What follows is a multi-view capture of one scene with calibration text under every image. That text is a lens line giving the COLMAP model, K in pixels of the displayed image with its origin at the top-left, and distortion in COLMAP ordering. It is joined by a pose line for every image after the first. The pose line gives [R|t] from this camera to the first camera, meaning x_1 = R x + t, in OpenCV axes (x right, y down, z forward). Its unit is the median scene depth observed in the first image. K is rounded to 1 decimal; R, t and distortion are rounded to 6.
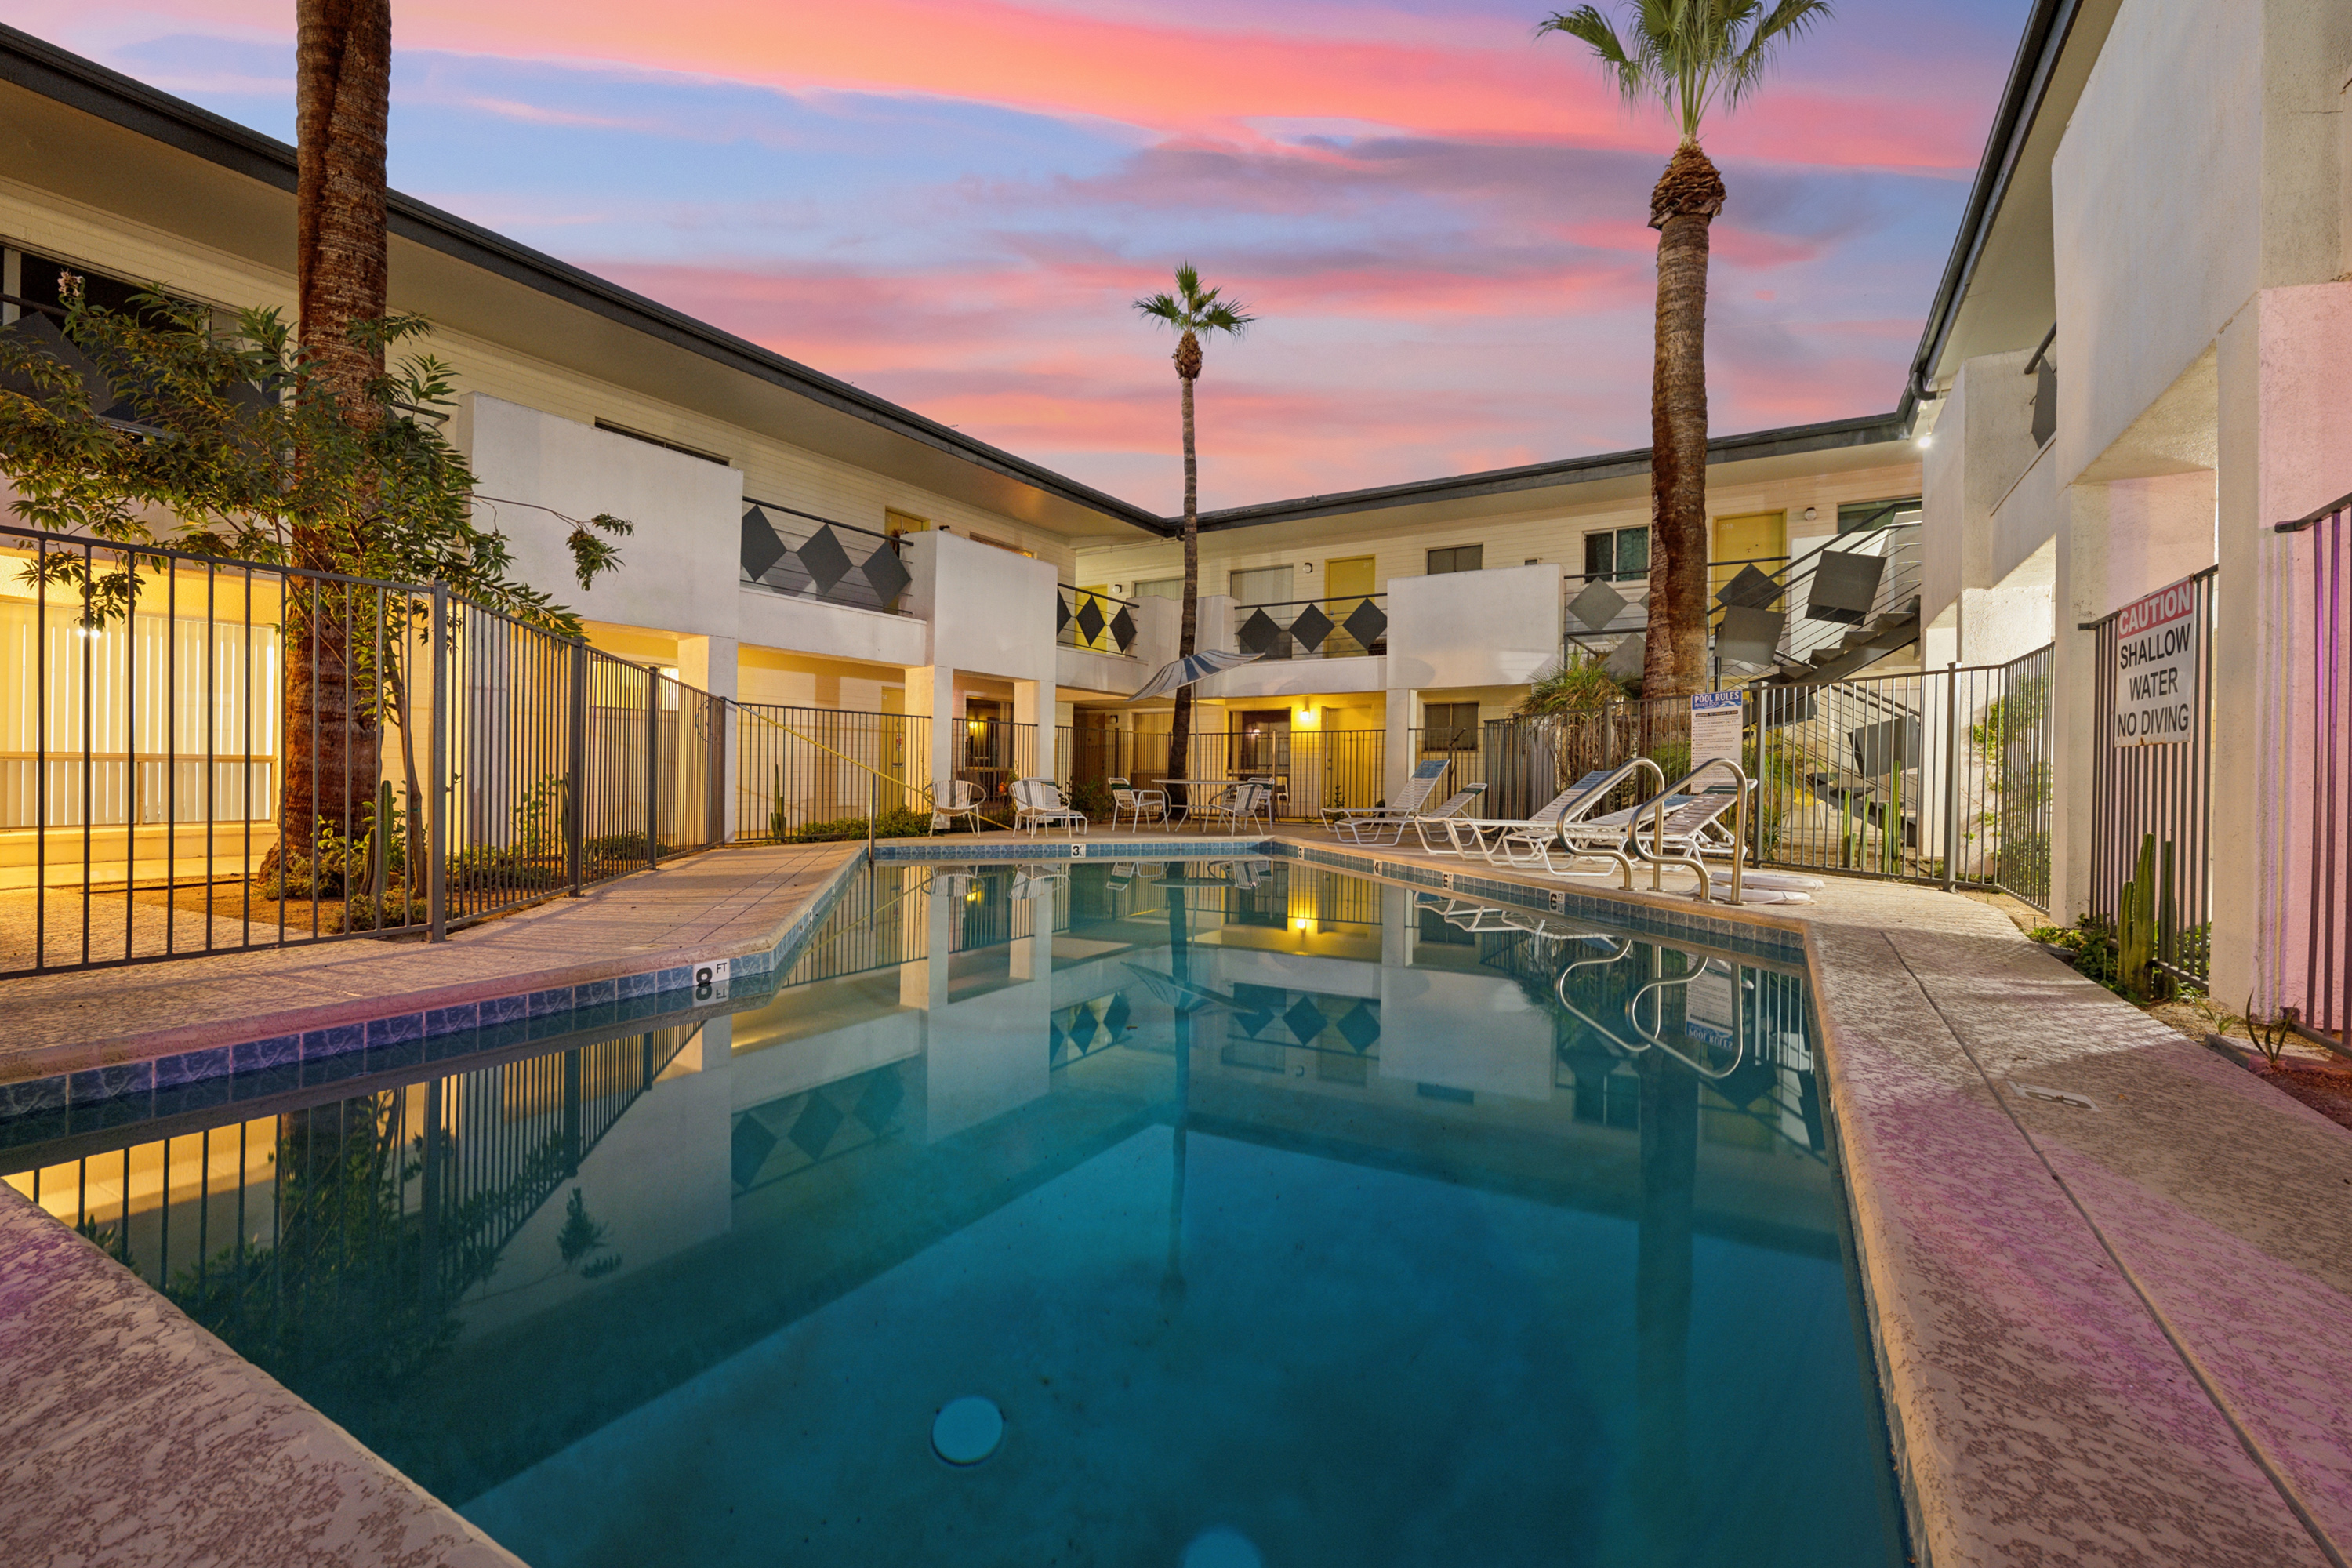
lens RADIAL K [[1022.3, 0, 1178.8], [0, 1022.3, 783.4], [0, 0, 1]] dist [-0.002605, -0.000231]
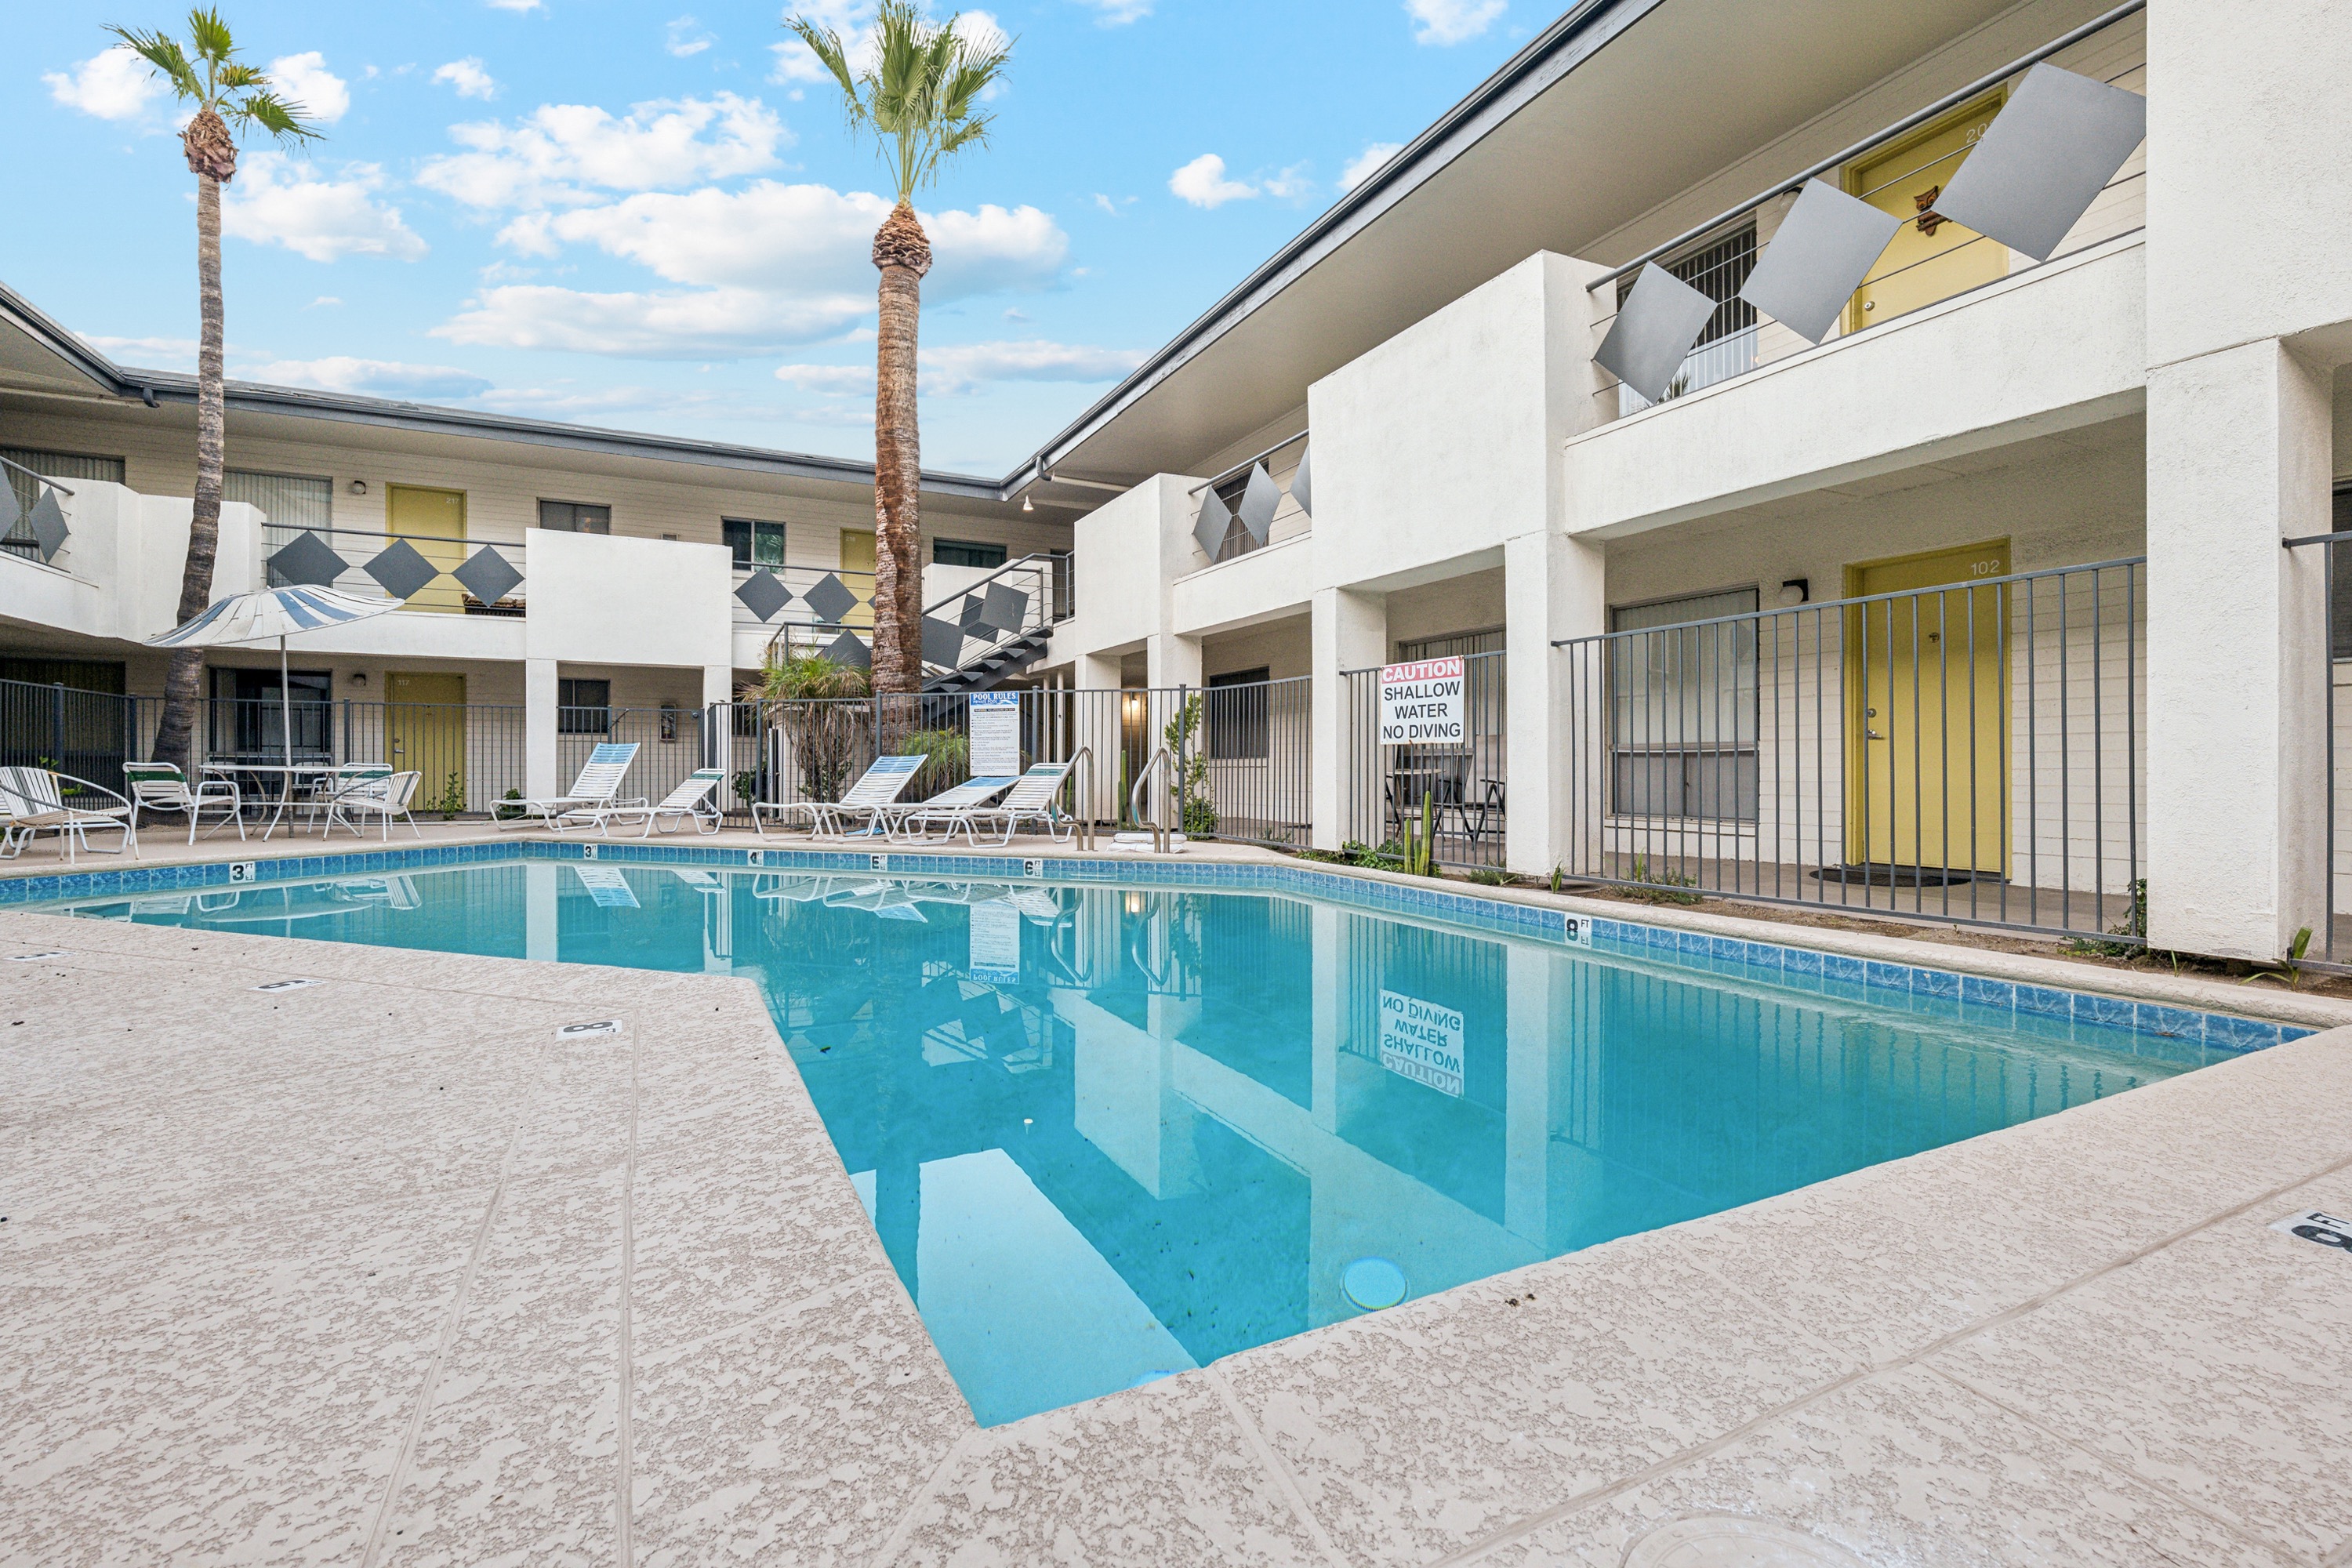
lens RADIAL K [[1037.4, 0, 1171.0], [0, 1037.4, 780.1], [0, 0, 1]] dist [-0.009792, -0.000120]
pose [[0.546556, -0.010751, 0.837354, -0.246306], [0.004403, 0.999941, 0.009964, 0.002068], [-0.837411, -0.001759, 0.546571, 0.099075]]
